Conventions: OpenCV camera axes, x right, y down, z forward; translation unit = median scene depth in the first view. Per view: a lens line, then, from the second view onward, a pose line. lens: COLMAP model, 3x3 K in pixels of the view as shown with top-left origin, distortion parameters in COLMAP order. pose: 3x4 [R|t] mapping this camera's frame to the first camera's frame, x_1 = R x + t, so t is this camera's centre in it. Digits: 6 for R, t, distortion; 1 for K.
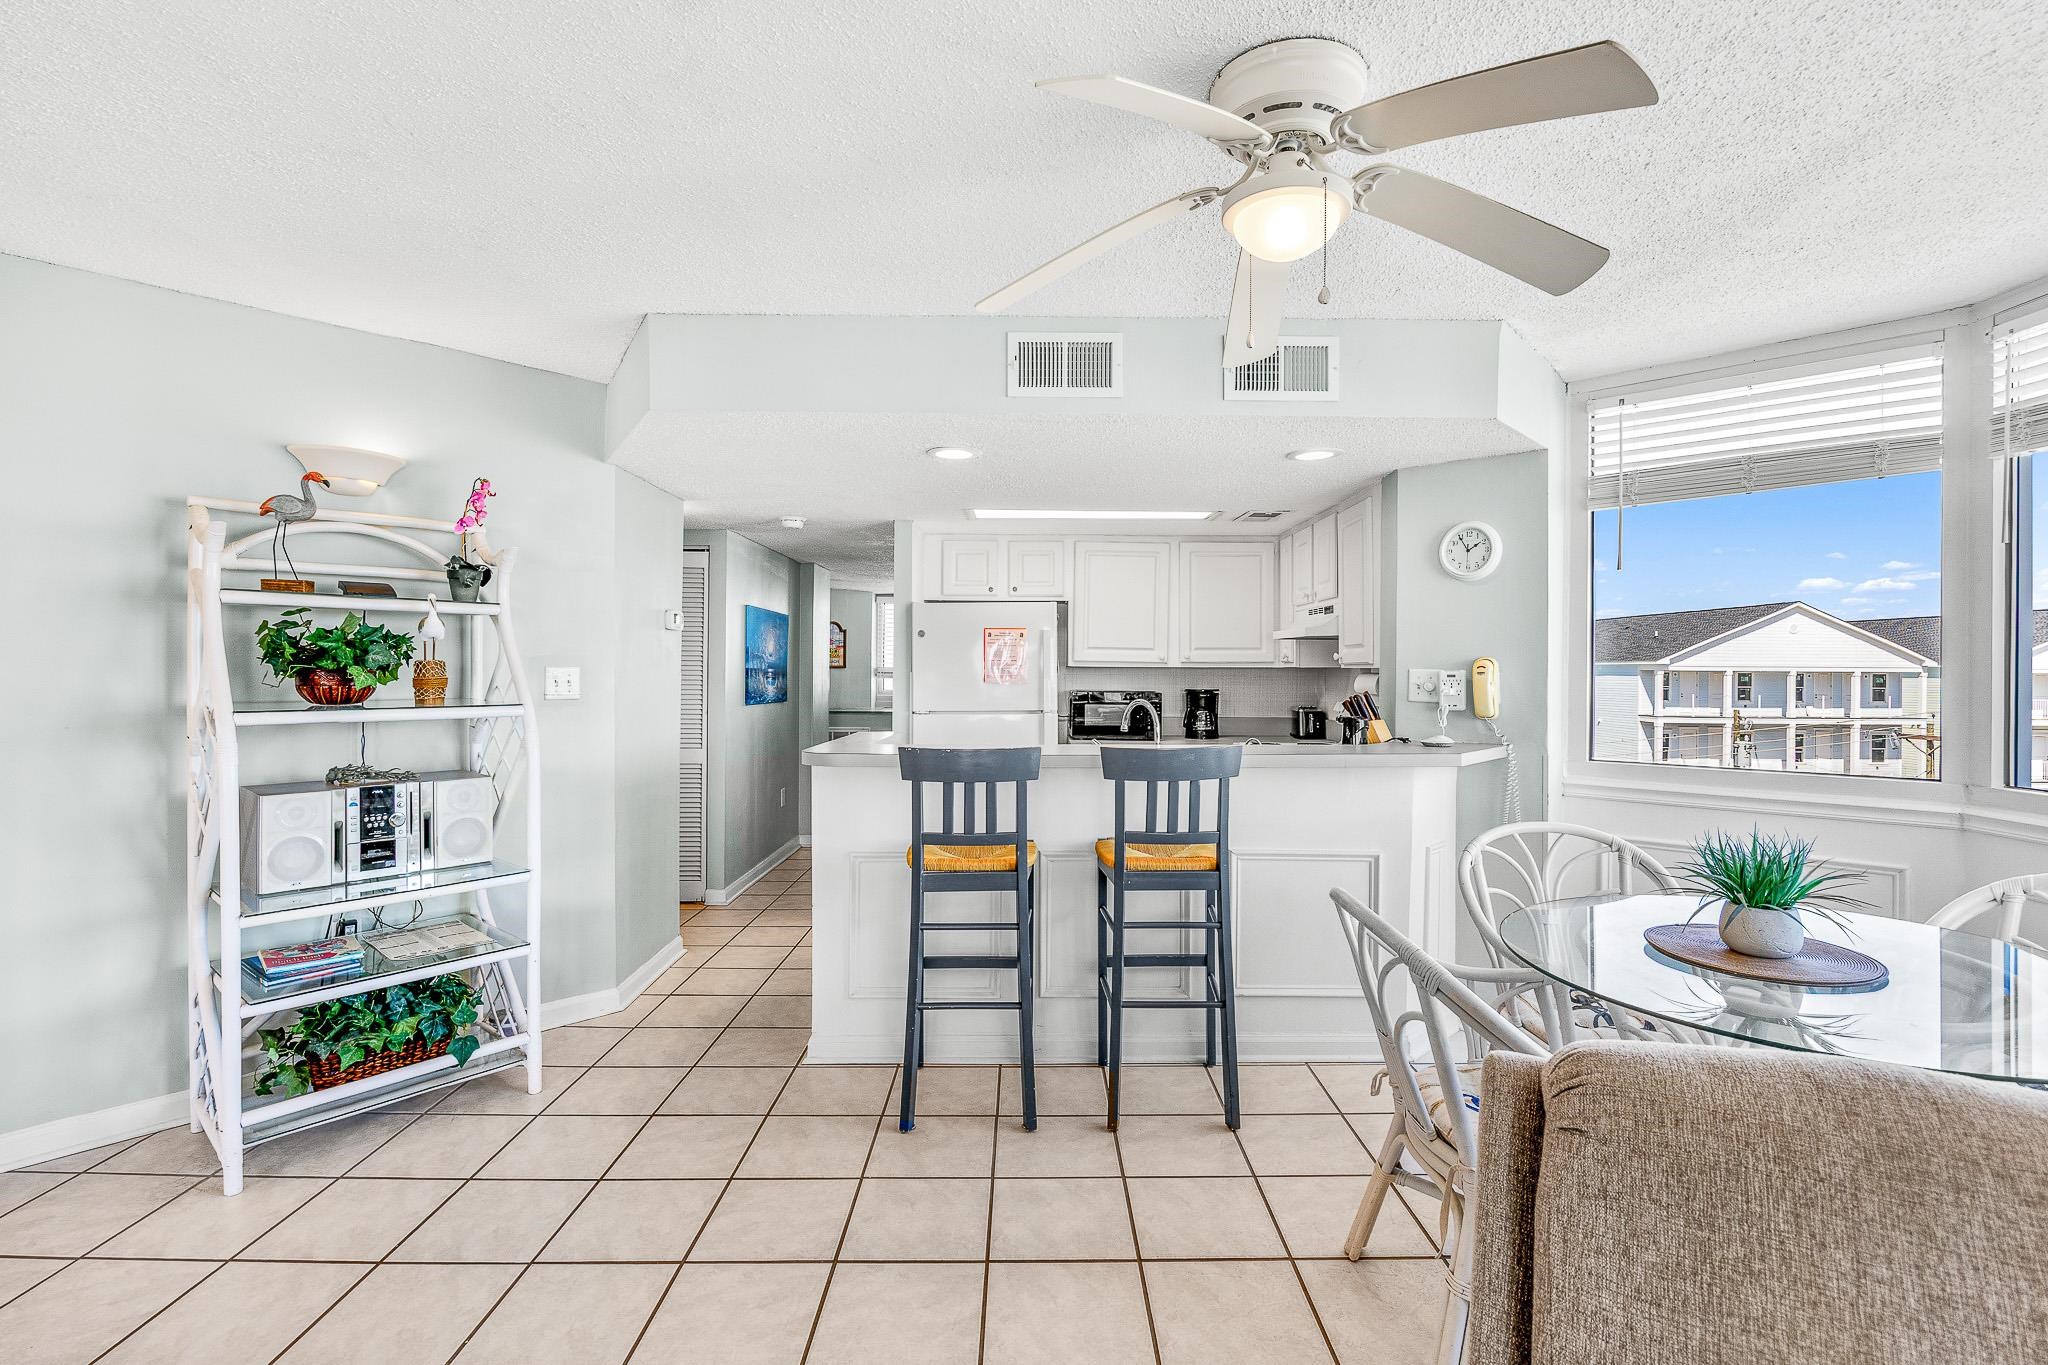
lens RADIAL K [[915.5, 0, 1040.3], [0, 915.5, 673.8], [0, 0, 1]] dist [-0.008353, -0.001247]
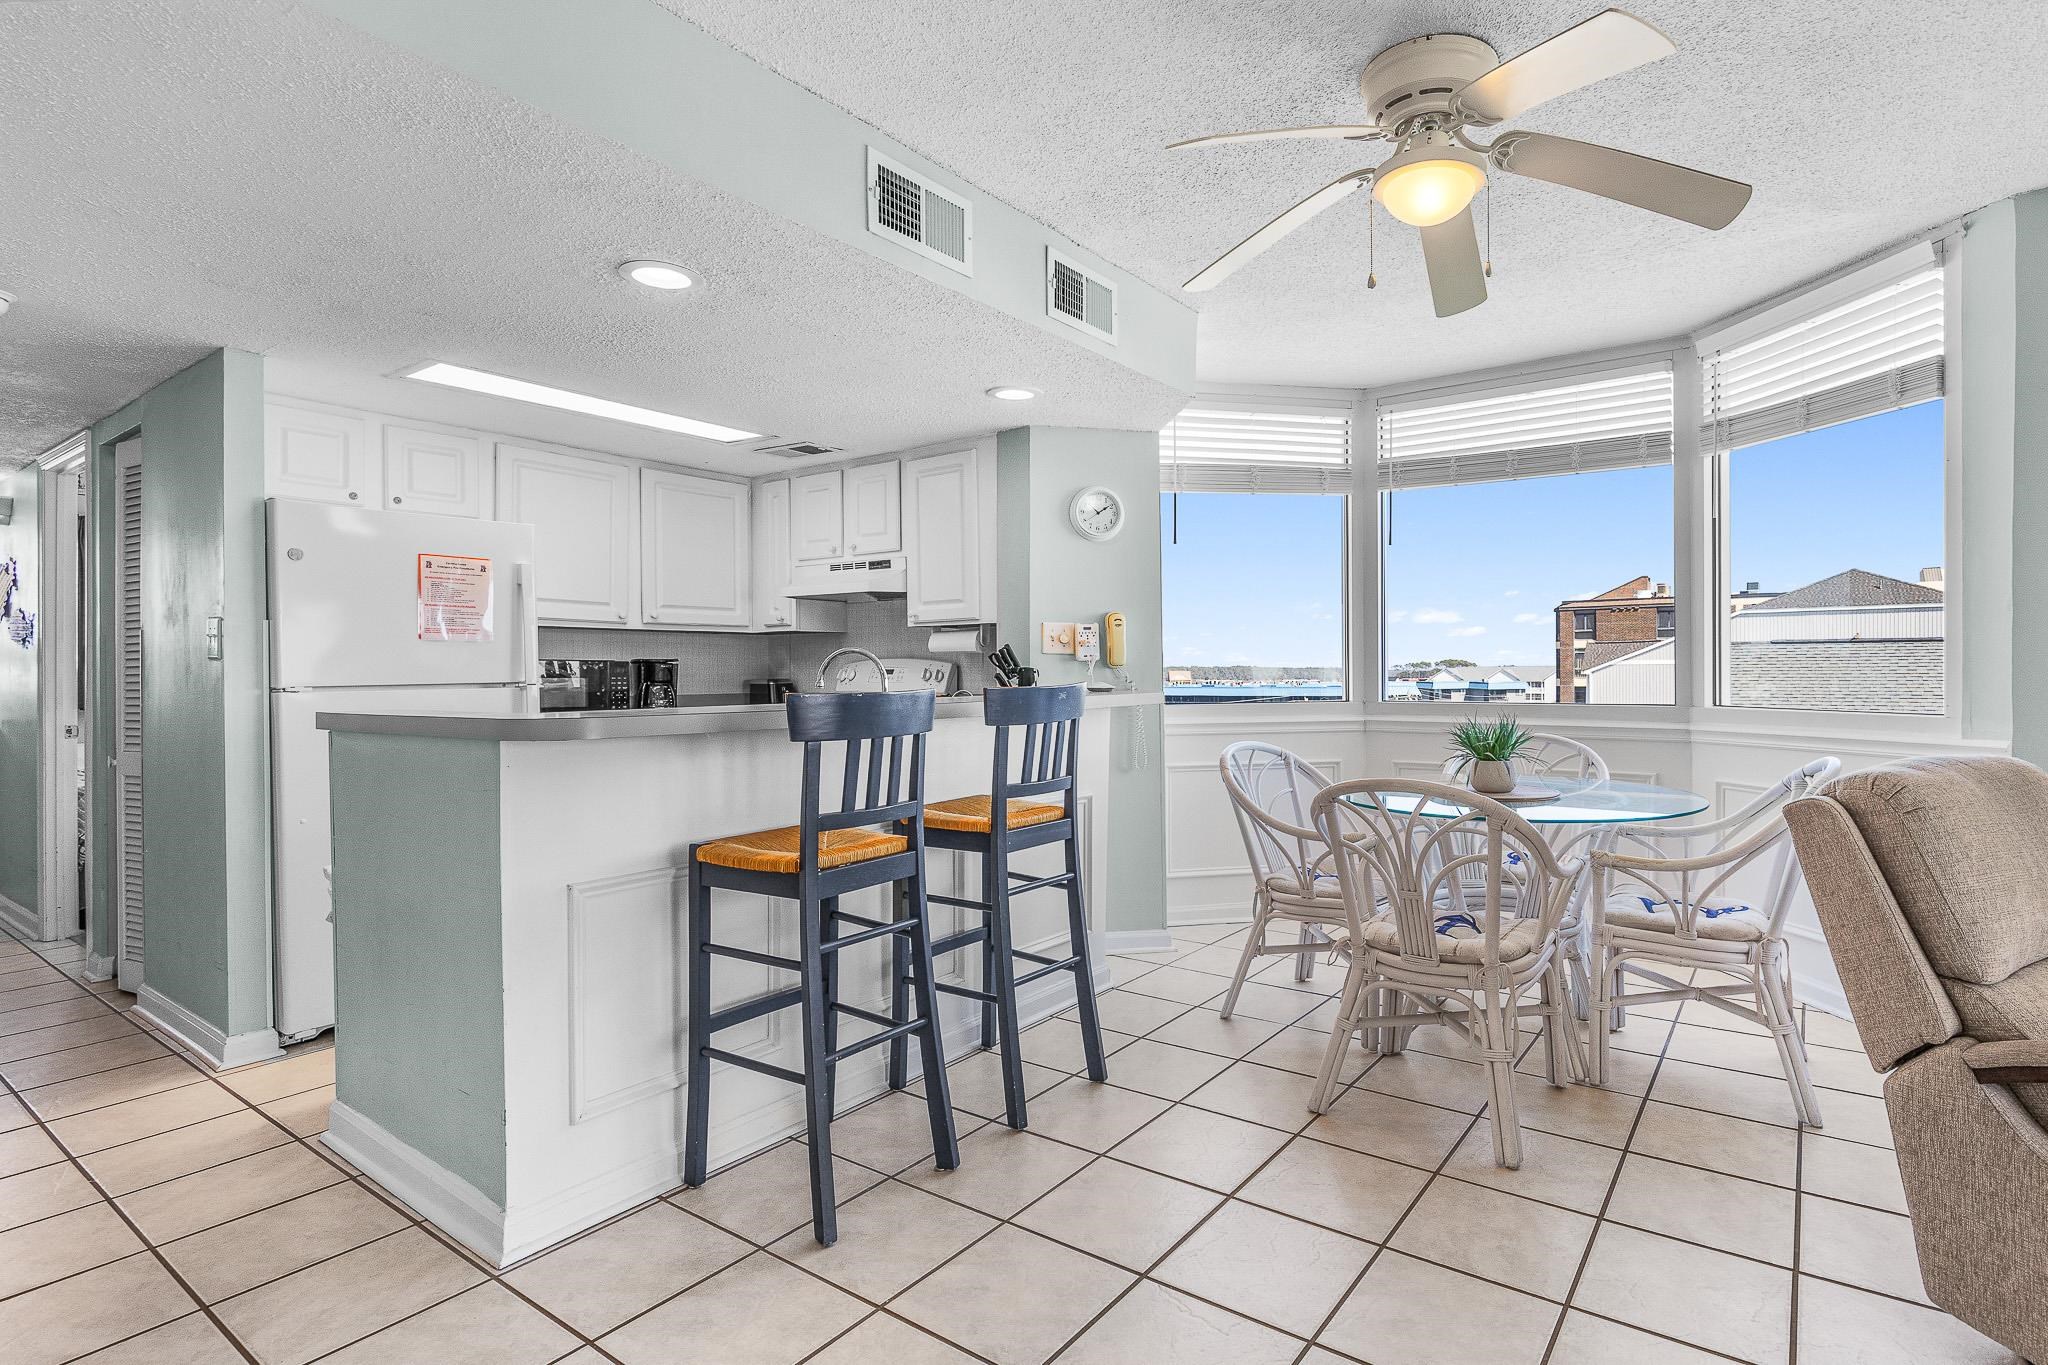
lens RADIAL K [[1010.8, 0, 1130.0], [0, 1010.8, 676.8], [0, 0, 1]] dist [-0.009960, -0.000942]
pose [[0.569517, -0.012532, 0.821884, -0.552019], [0.013534, 0.999891, 0.005868, 0.058805], [-0.821868, 0.007782, 0.569625, 0.318093]]
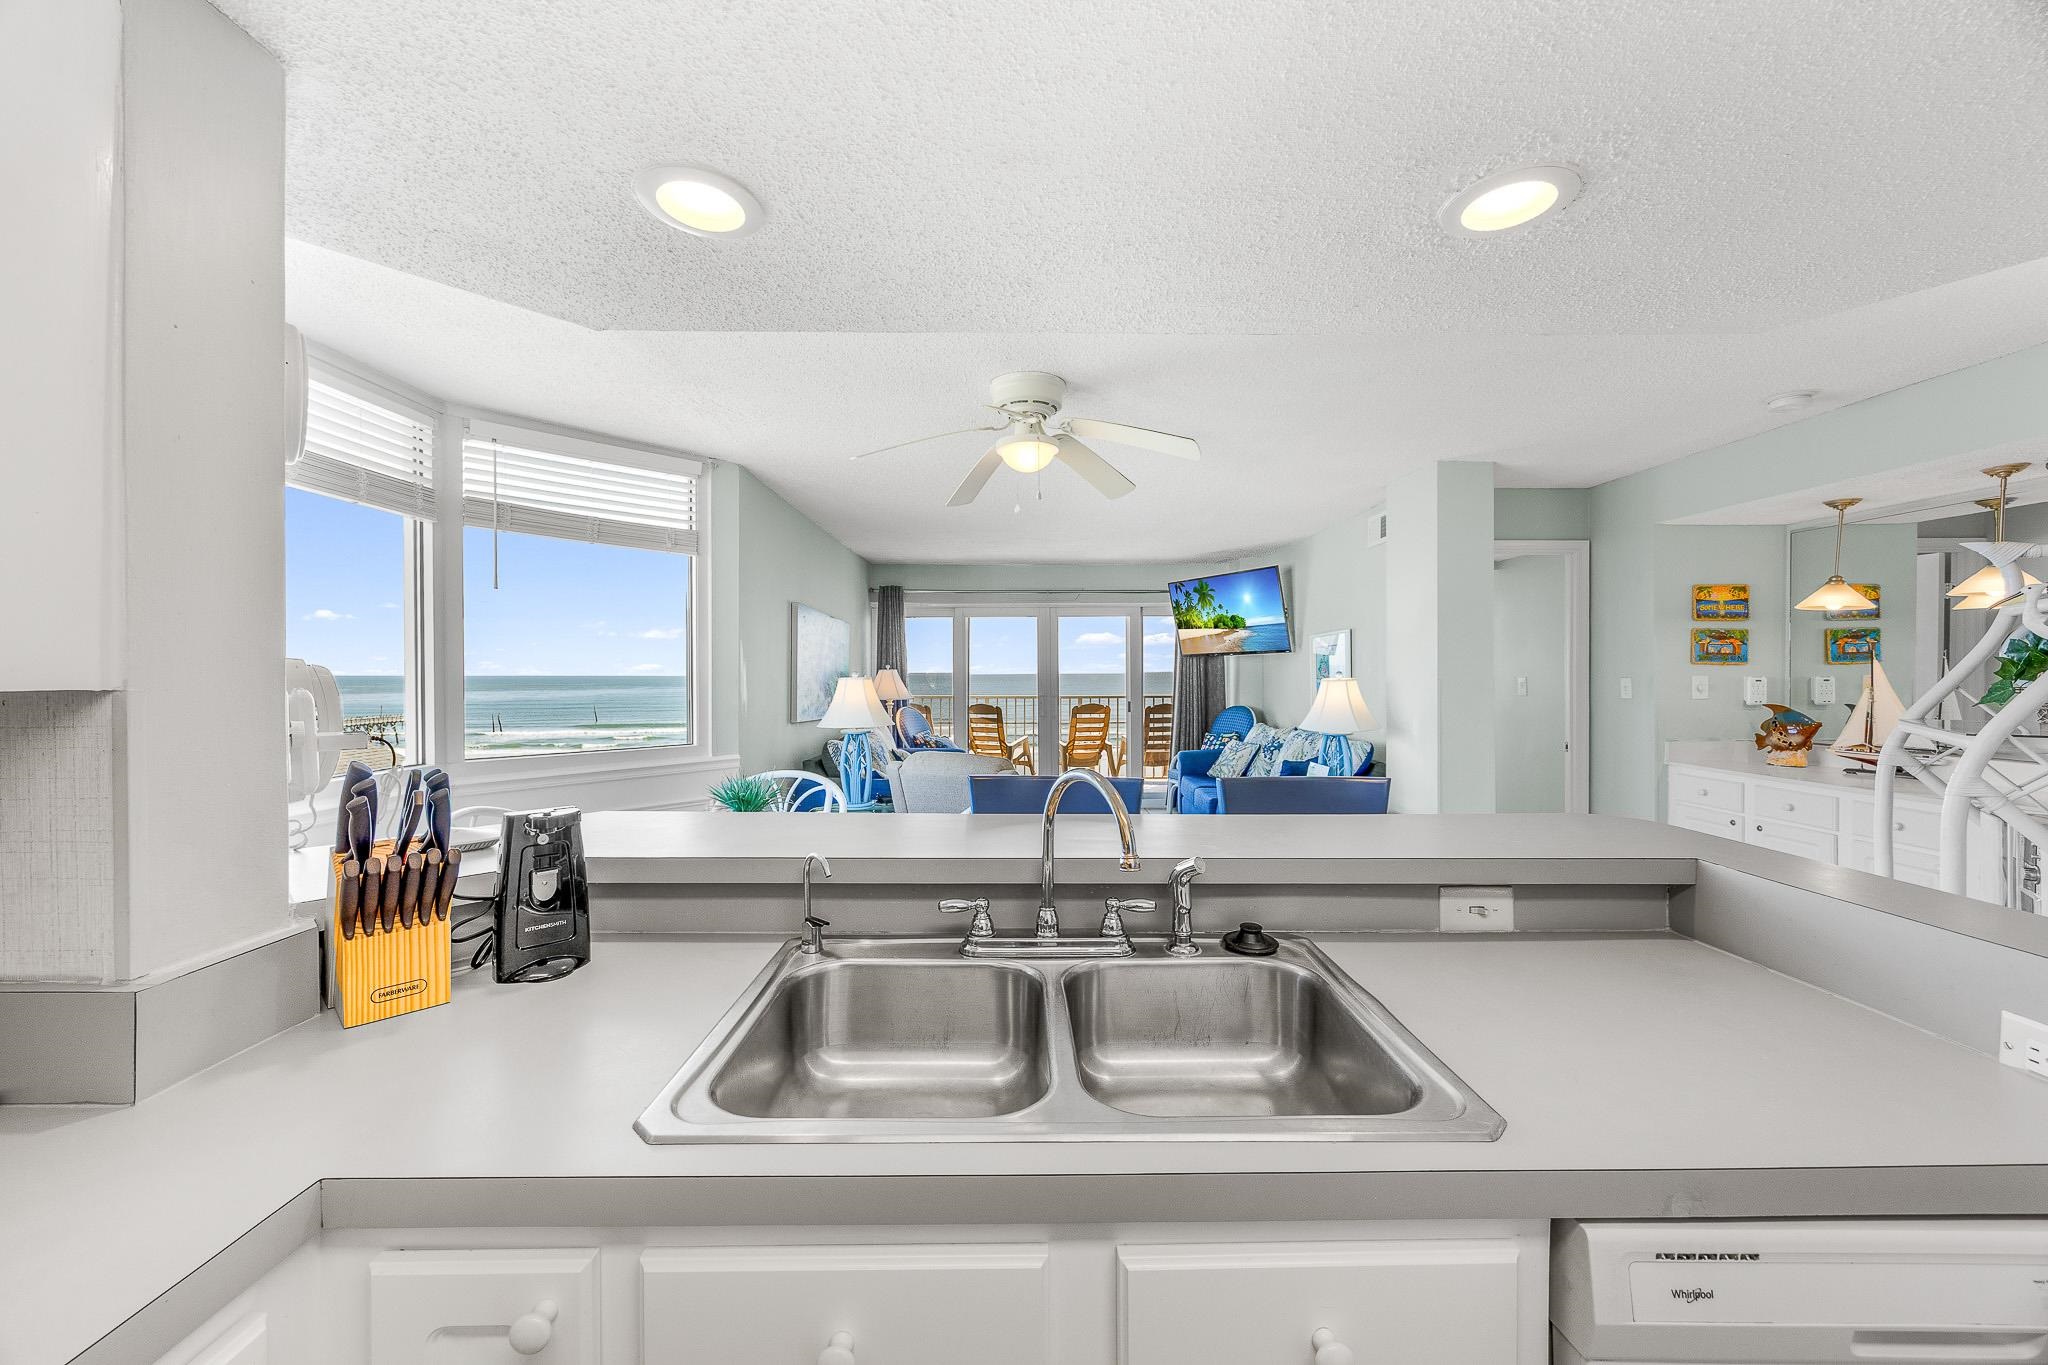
lens RADIAL K [[792.2, 0, 1017.9], [0, 792.2, 670.2], [0, 0, 1]] dist [-0.002343, -0.000717]
pose [[-0.999980, -0.003827, 0.004998, 0.157826], [-0.003803, 0.999981, 0.004913, -0.016640], [-0.005017, 0.004894, -0.999975, 1.500243]]
